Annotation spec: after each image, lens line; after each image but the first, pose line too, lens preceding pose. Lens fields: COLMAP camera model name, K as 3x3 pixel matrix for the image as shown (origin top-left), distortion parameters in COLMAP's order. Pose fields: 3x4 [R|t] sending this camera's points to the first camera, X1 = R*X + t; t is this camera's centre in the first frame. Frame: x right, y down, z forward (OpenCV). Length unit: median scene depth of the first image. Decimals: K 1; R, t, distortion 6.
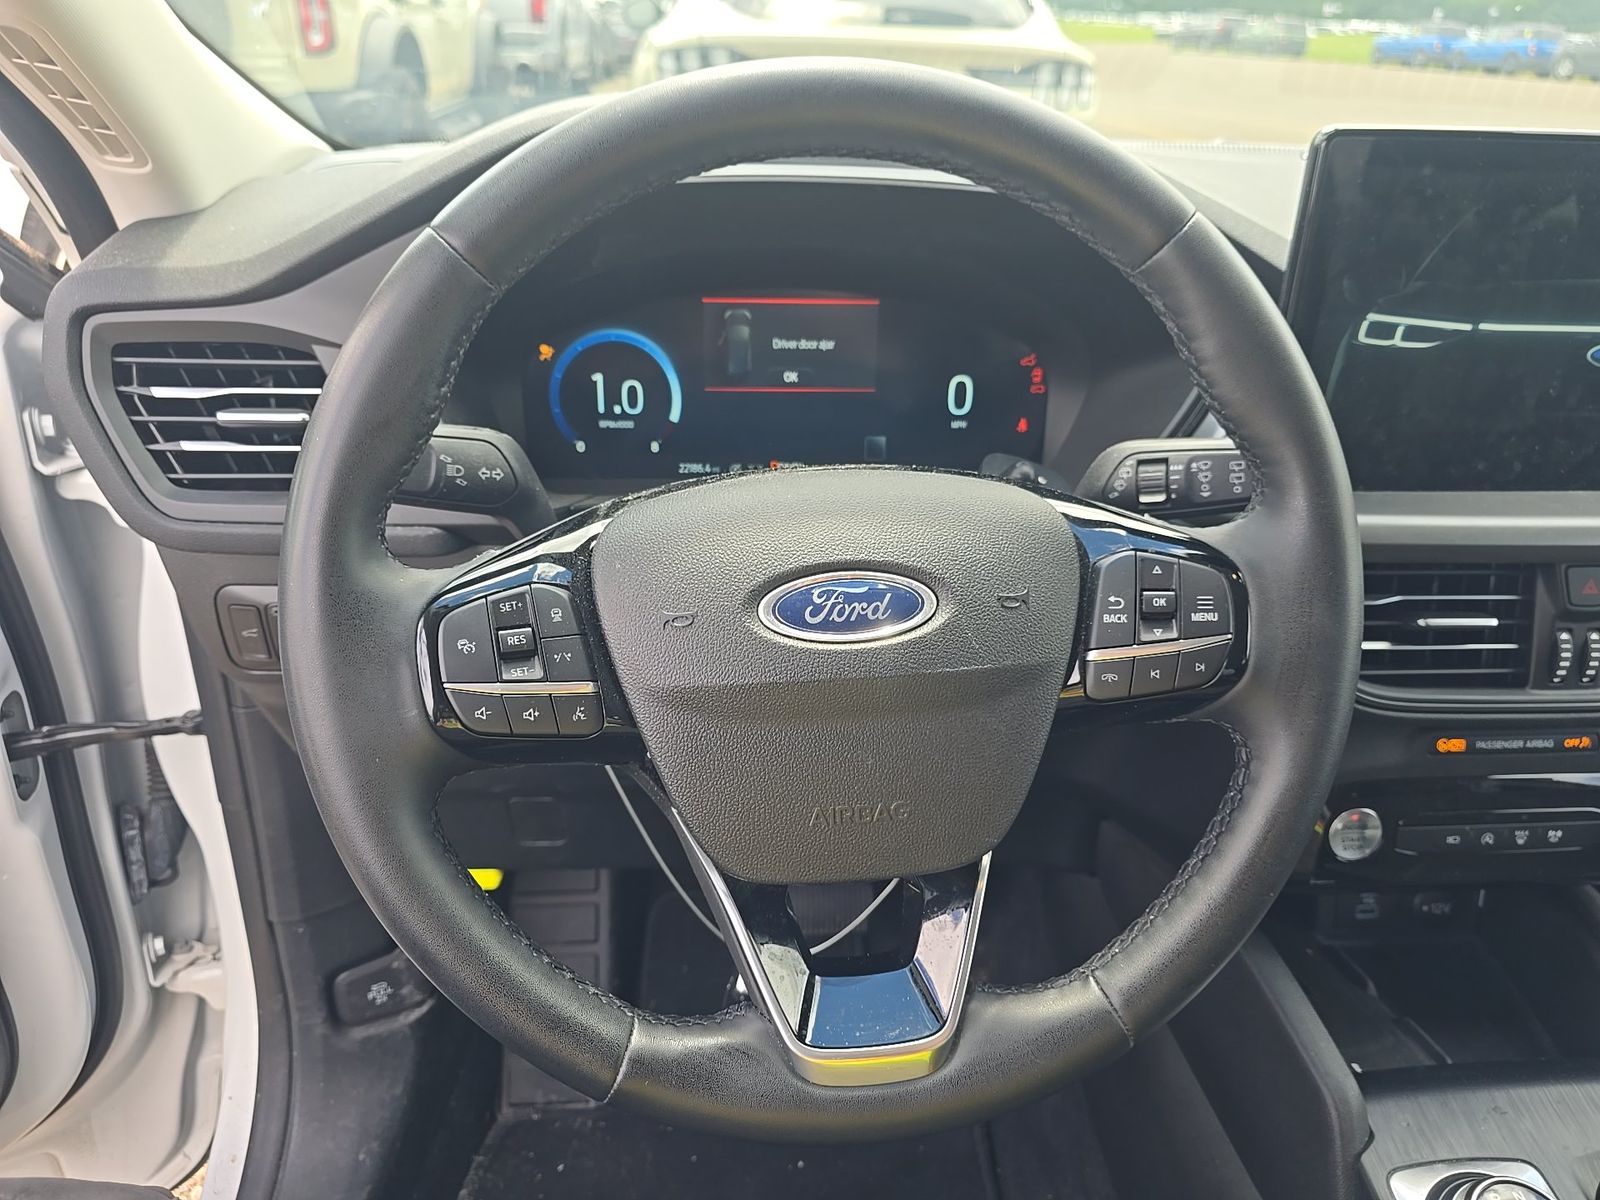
lens RADIAL K [[1070.6, 0, 784.6], [0, 1070.6, 613.8], [0, 0, 1]] dist [0.055836, -0.024478]
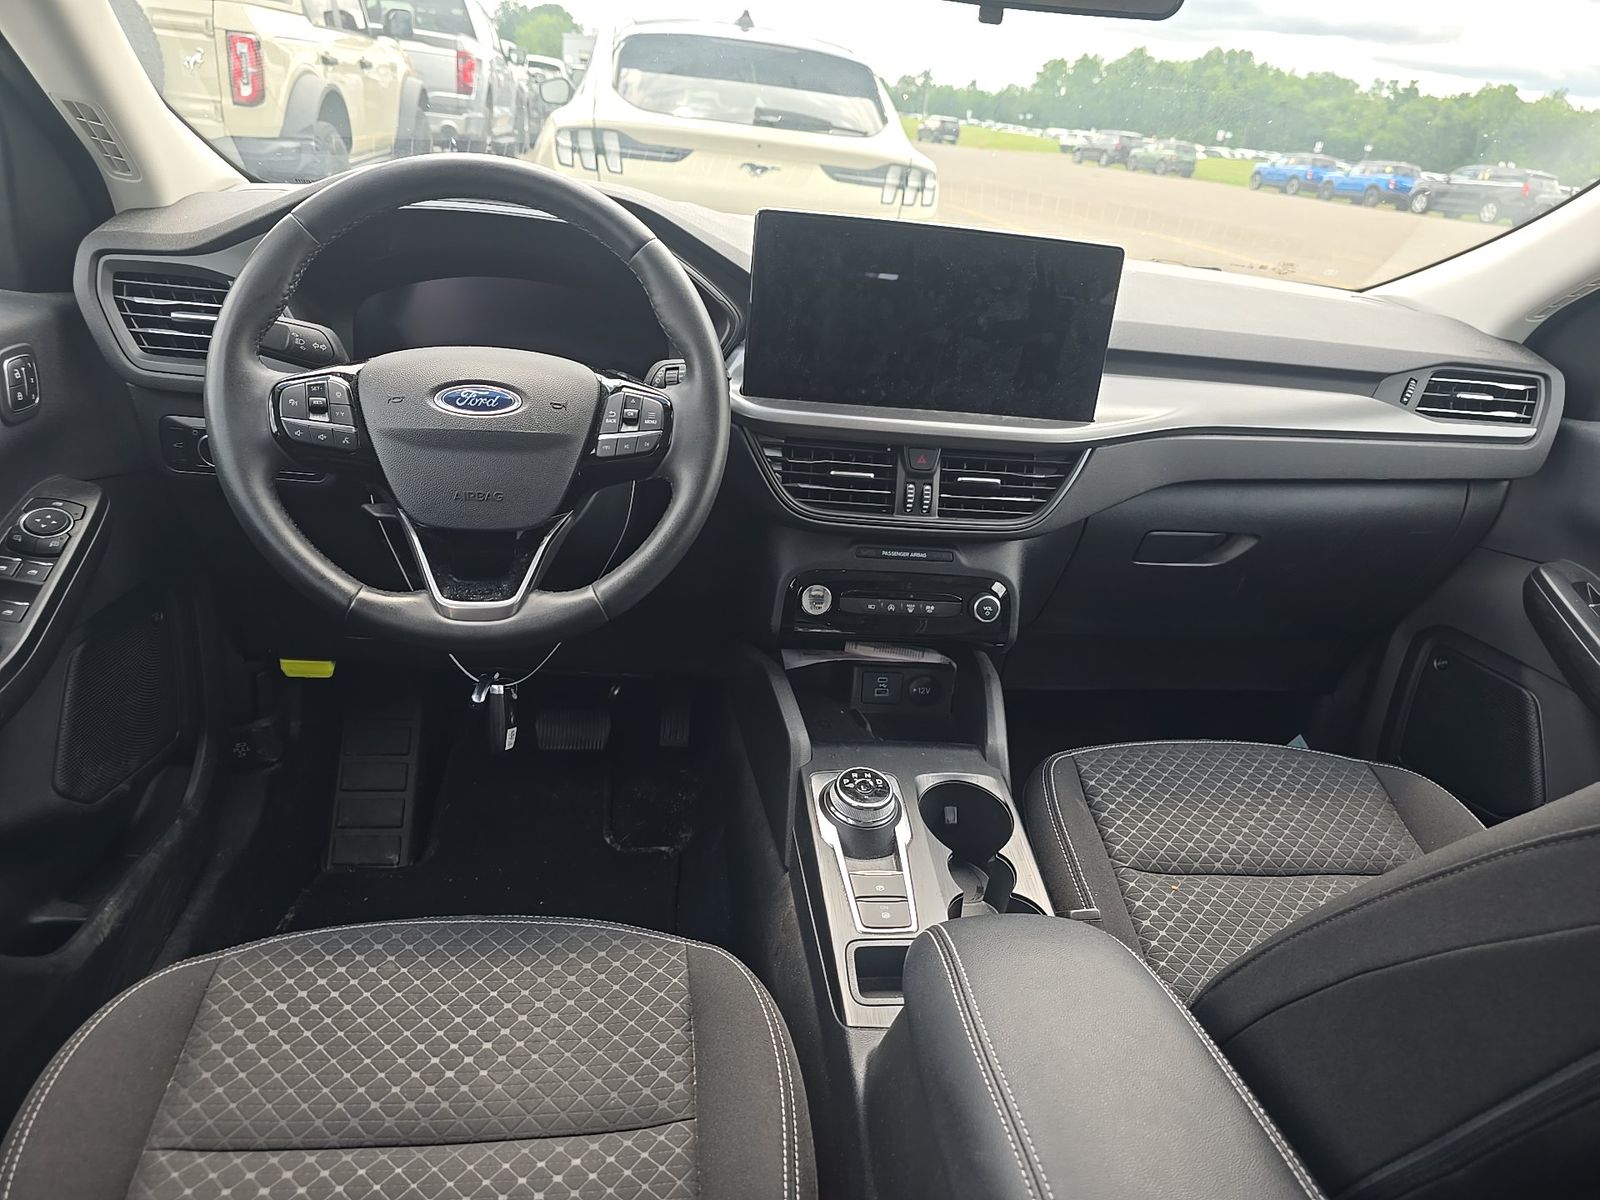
lens RADIAL K [[1070.6, 0, 769.6], [0, 1070.6, 611.8], [0, 0, 1]] dist [0.055836, -0.024478]
pose [[0.996460, 0.046407, 0.070096, 0.376047], [-0.041890, 0.997032, -0.064592, 0.391945], [-0.072886, 0.061427, 0.995447, -0.866097]]
